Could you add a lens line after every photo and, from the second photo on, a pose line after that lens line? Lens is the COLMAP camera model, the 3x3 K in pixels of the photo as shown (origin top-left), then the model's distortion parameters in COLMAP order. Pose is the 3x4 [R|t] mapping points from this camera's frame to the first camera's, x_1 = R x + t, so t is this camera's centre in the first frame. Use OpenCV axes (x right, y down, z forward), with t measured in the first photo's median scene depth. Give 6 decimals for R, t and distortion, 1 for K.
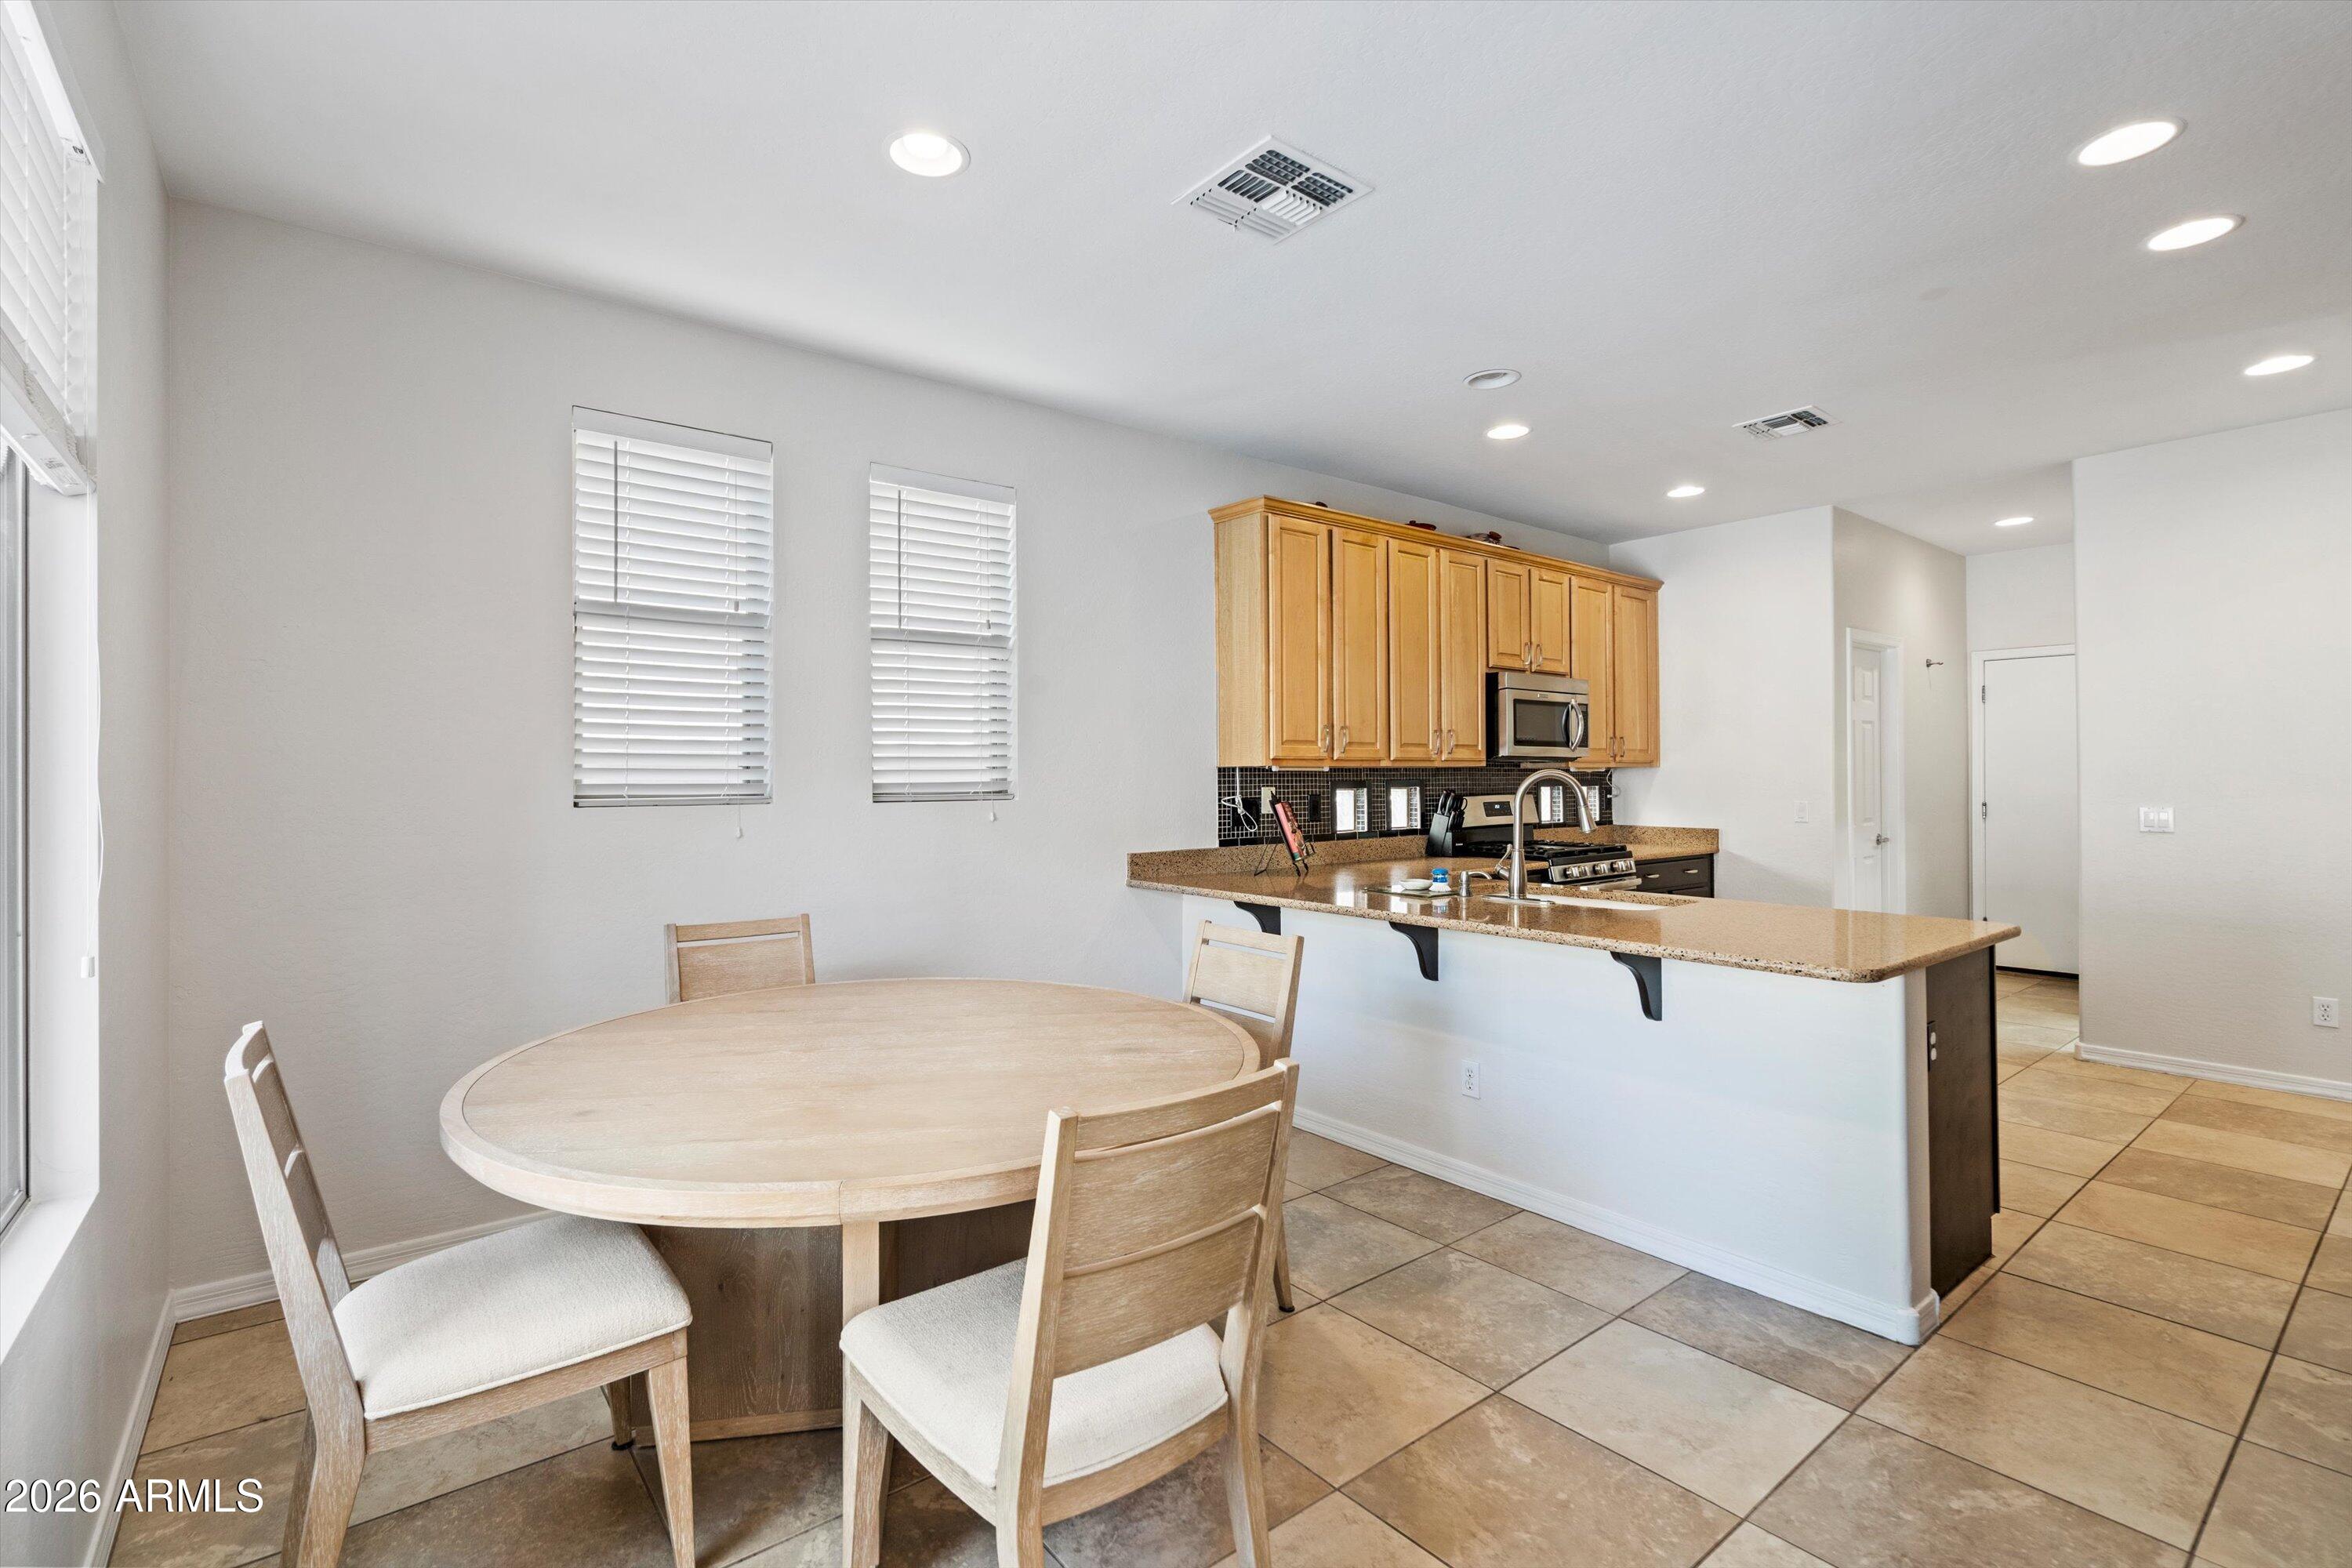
lens RADIAL K [[1056.9, 0, 1162.4], [0, 1056.9, 772.7], [0, 0, 1]] dist [-0.006350, 0.003408]
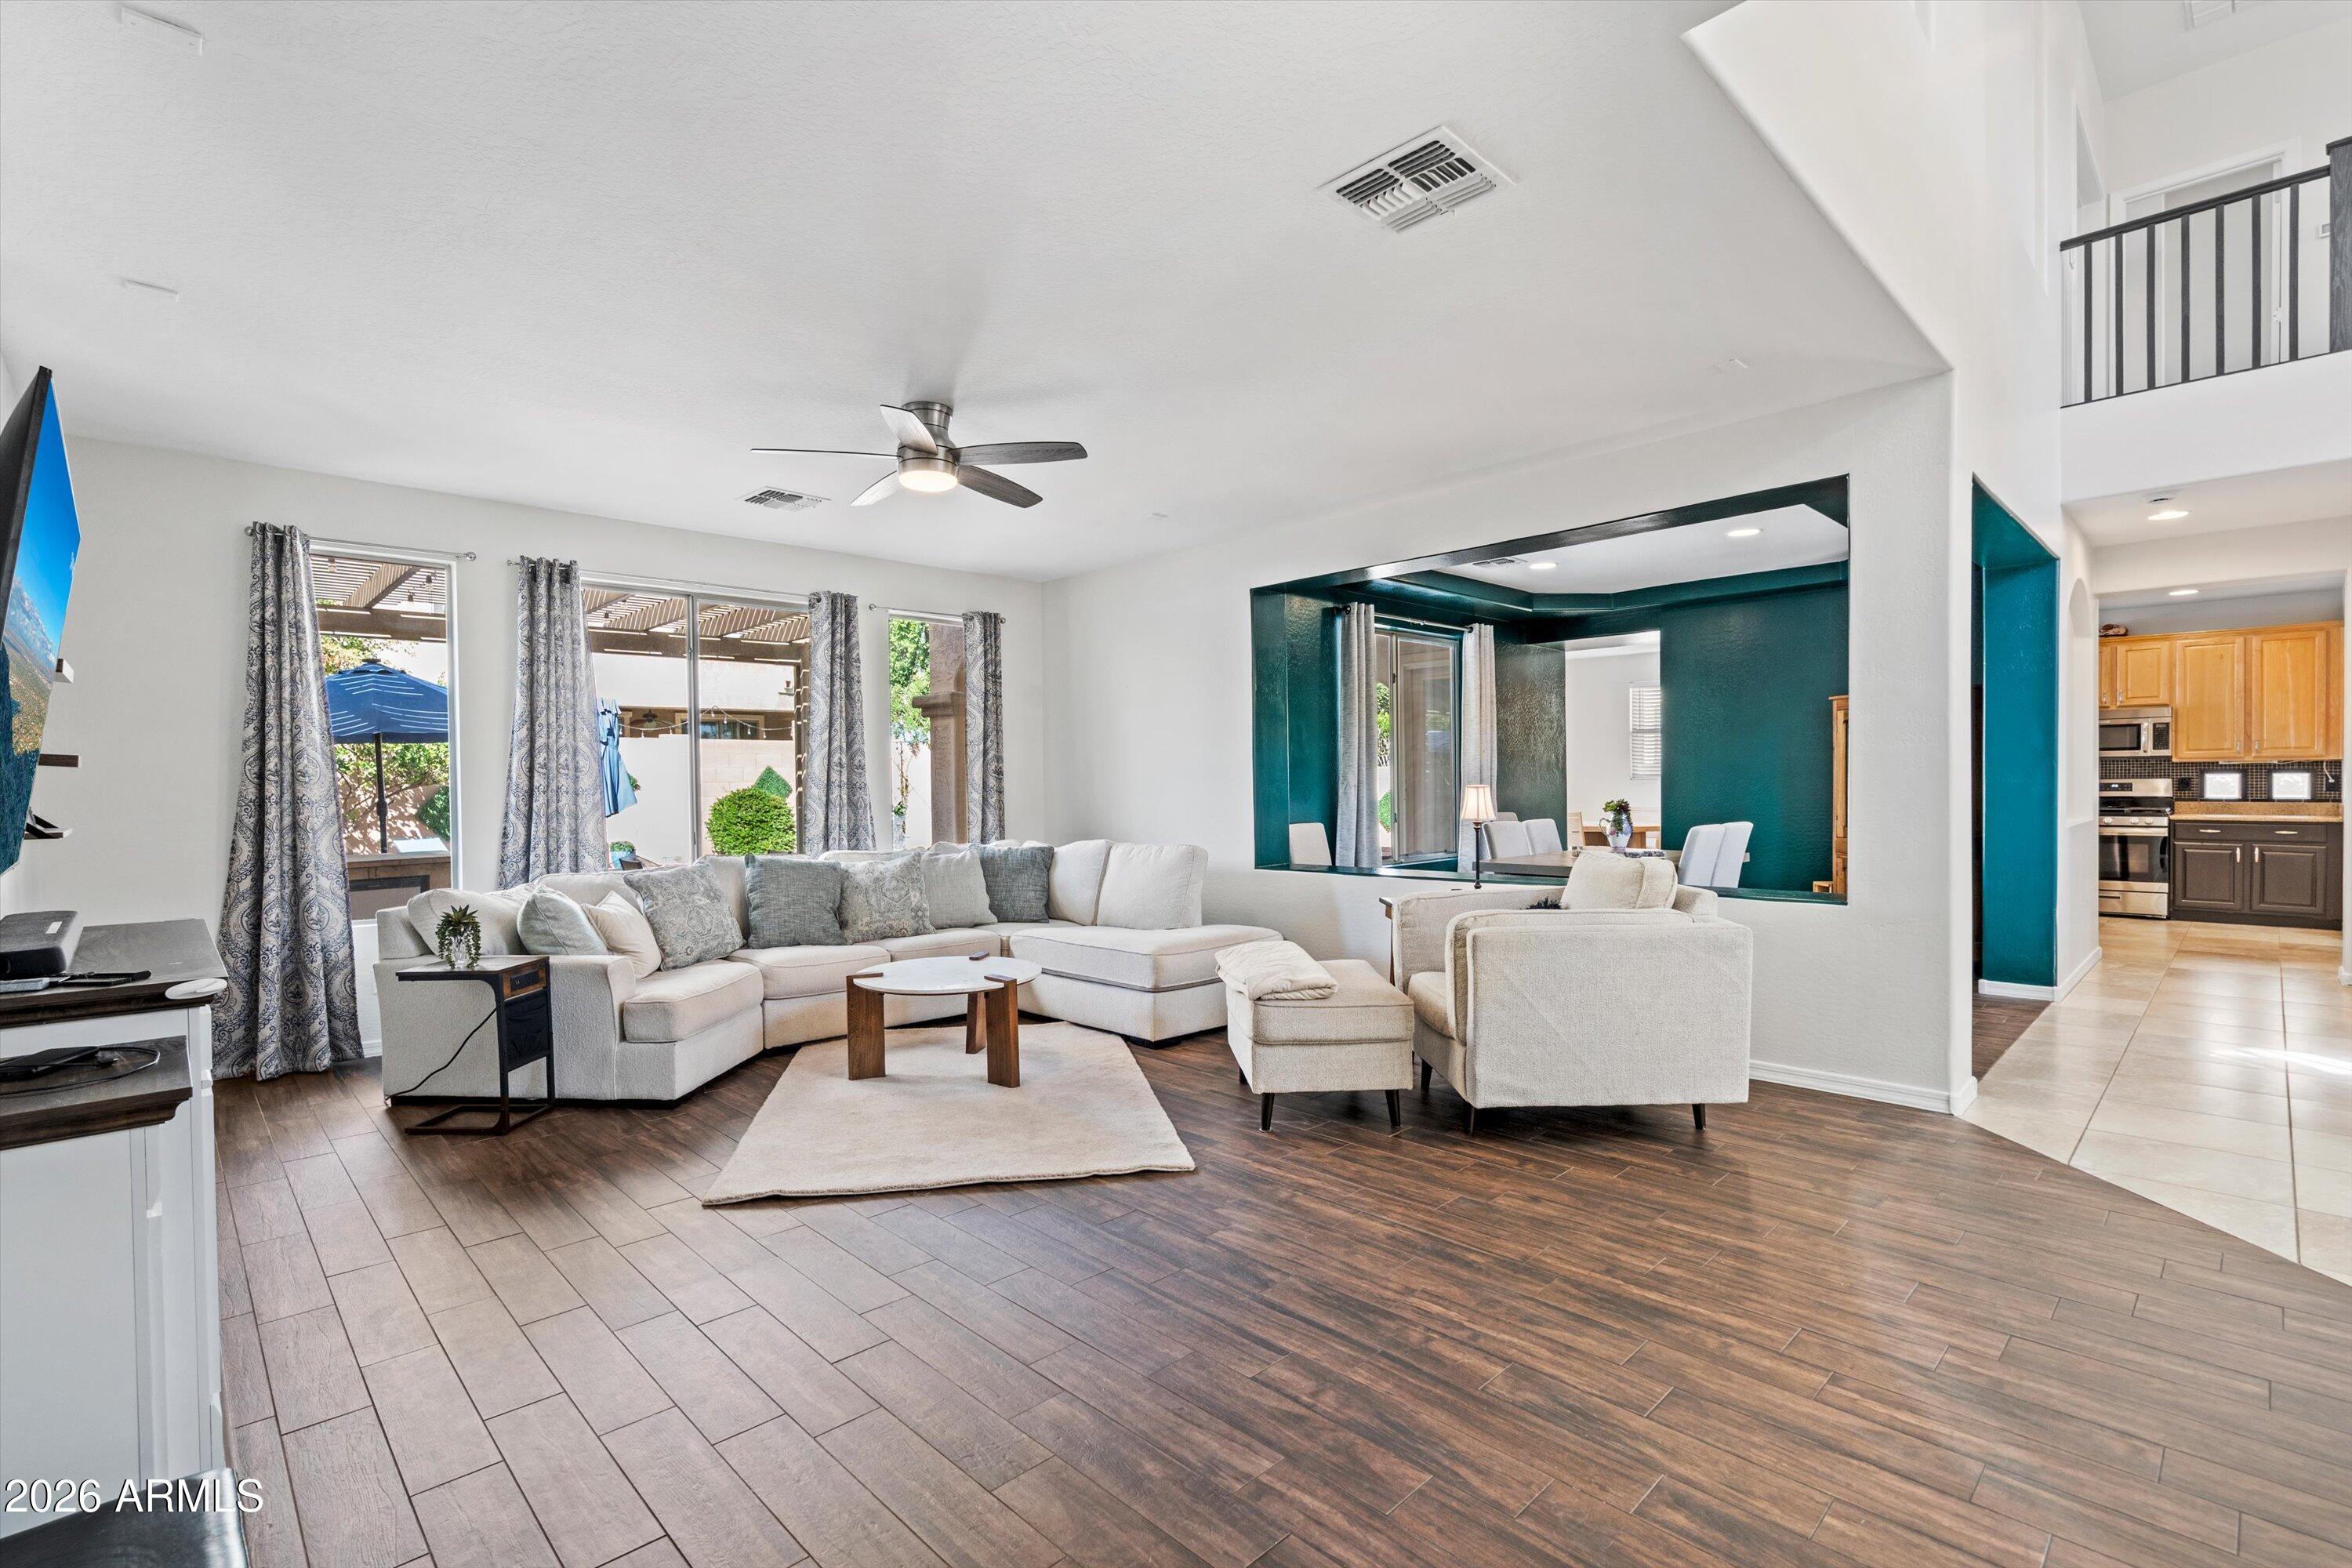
lens RADIAL K [[1056.9, 0, 1164.2], [0, 1056.9, 795.6], [0, 0, 1]] dist [-0.006350, 0.003408]
pose [[0.106019, 0.018087, -0.994200, 2.020211], [0.014652, 0.999698, 0.019750, -0.008769], [0.994256, -0.016661, 0.105721, -0.765099]]
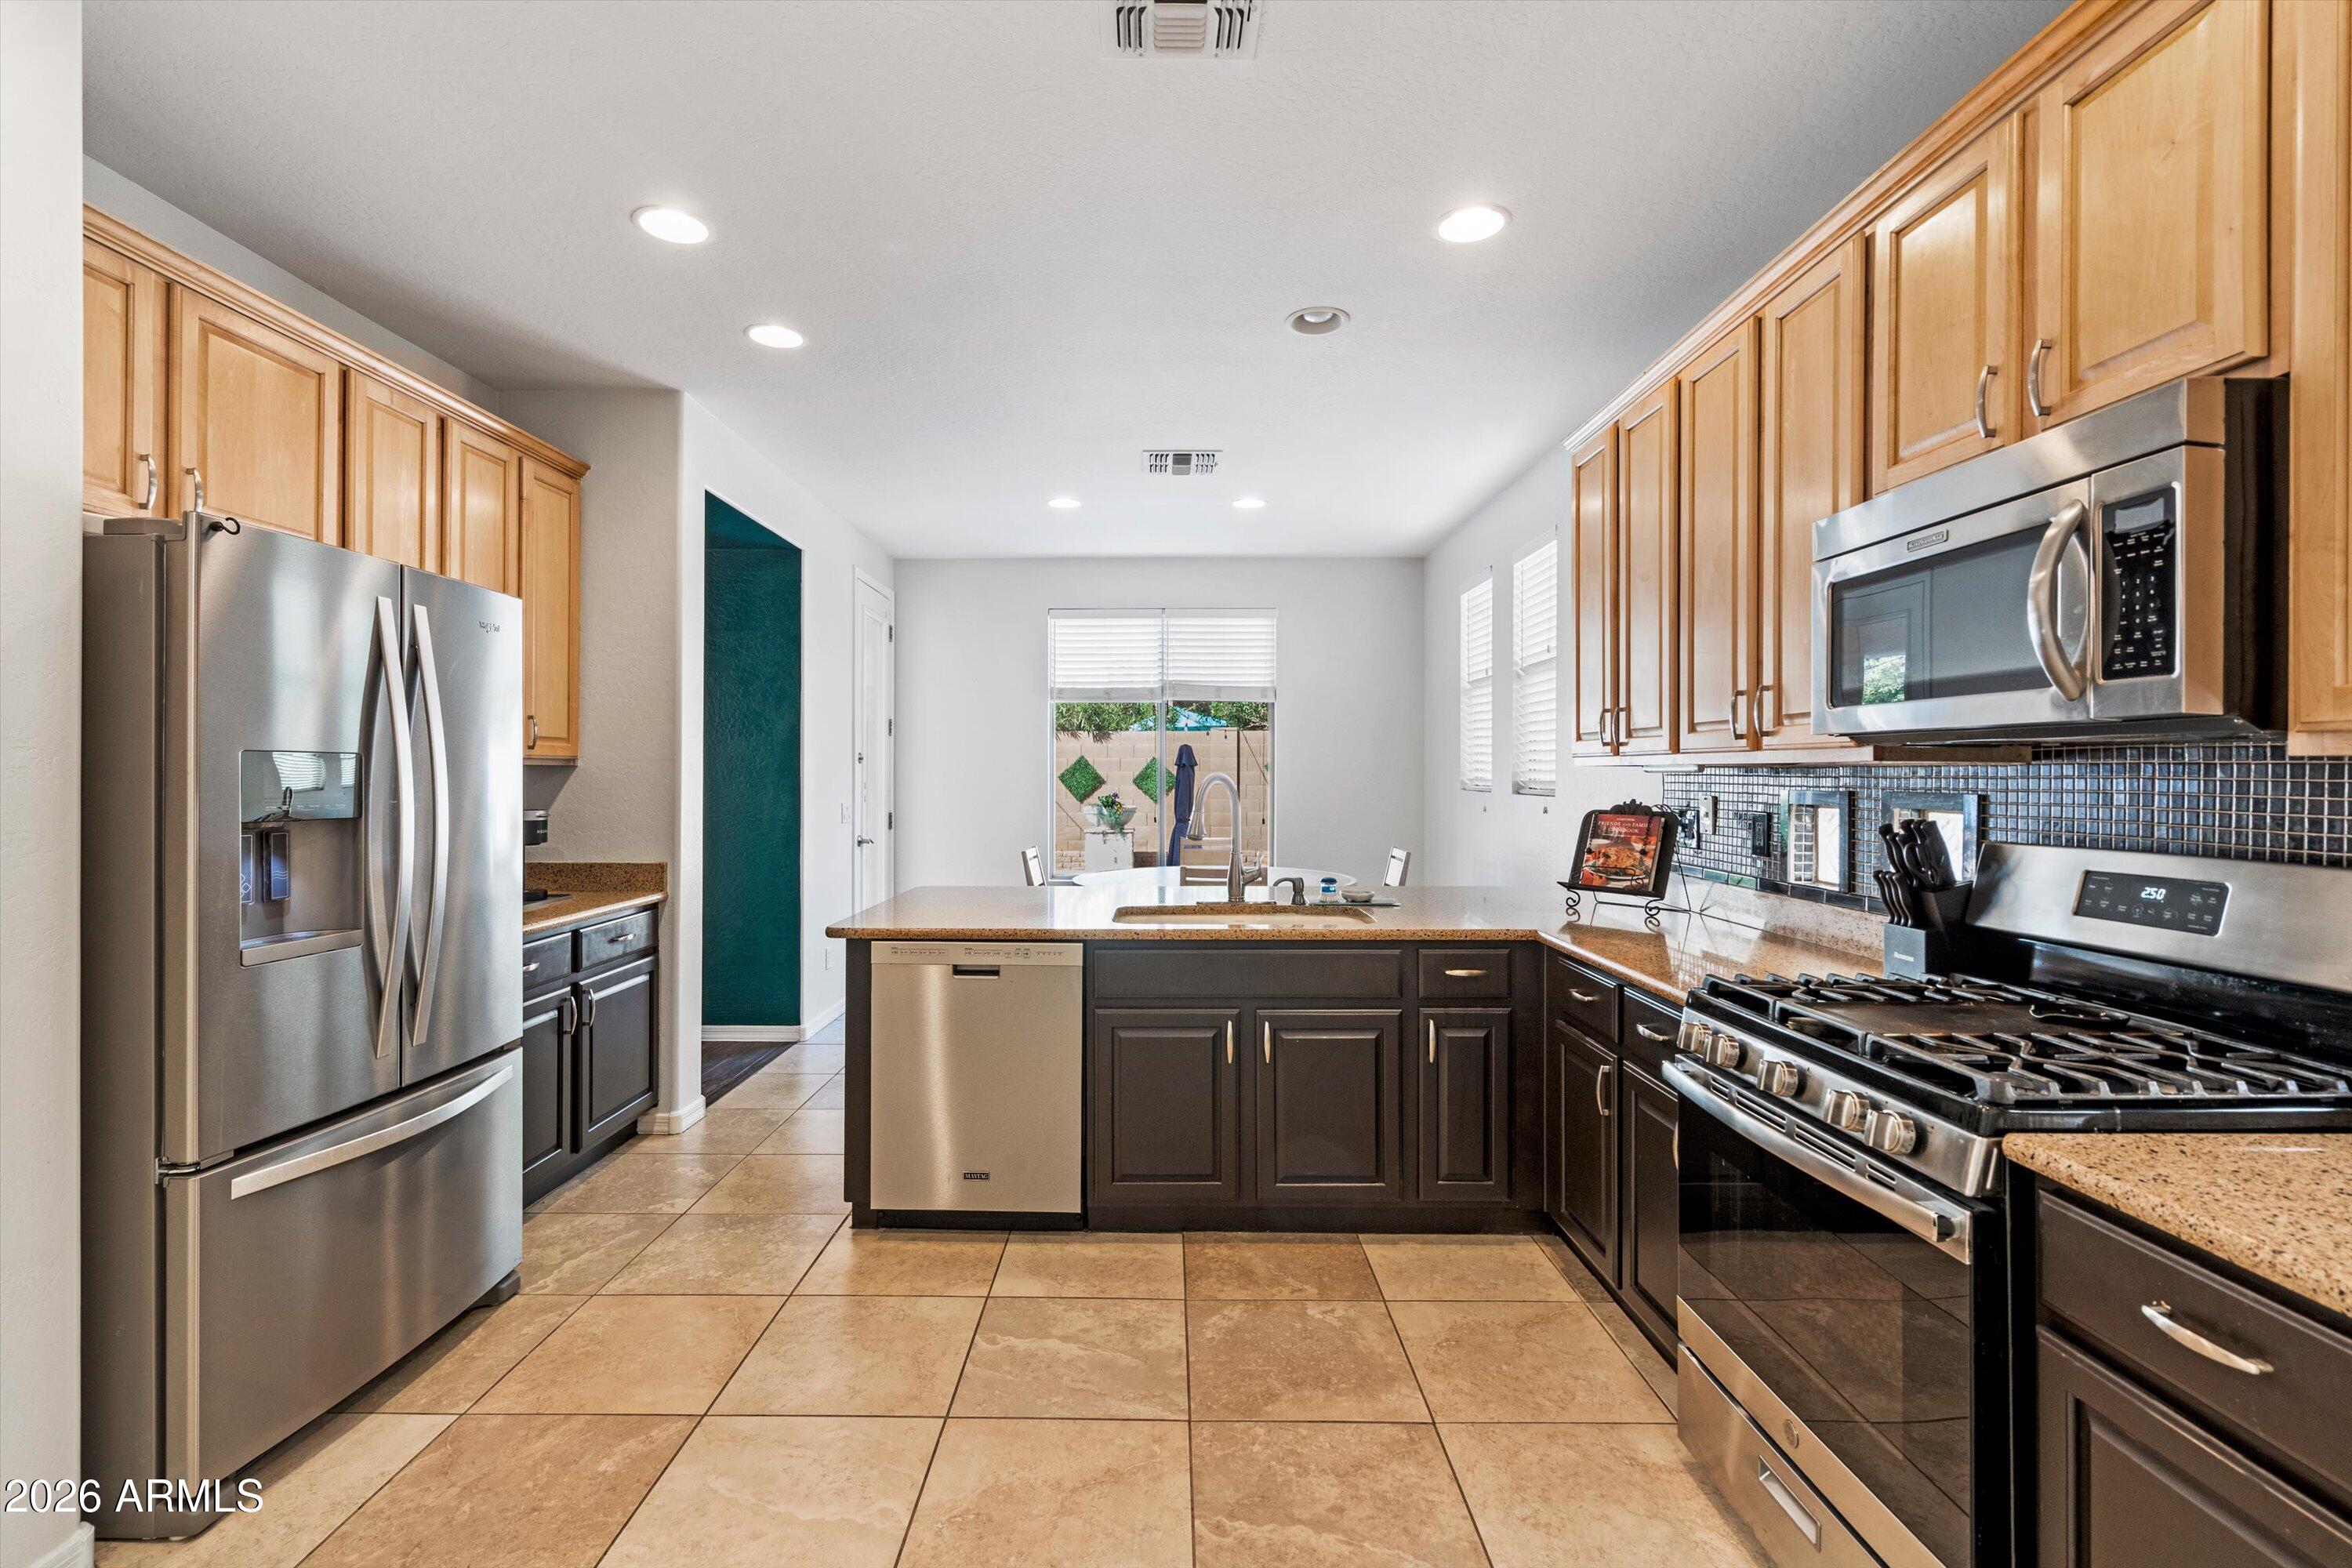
lens RADIAL K [[1056.9, 0, 1166.9], [0, 1056.9, 770.4], [0, 0, 1]] dist [-0.006350, 0.003408]
pose [[-0.615284, 0.005993, -0.788282, 0.791553], [0.007488, 0.999970, 0.001758, -0.005630], [0.788270, -0.004821, -0.615311, 1.061333]]
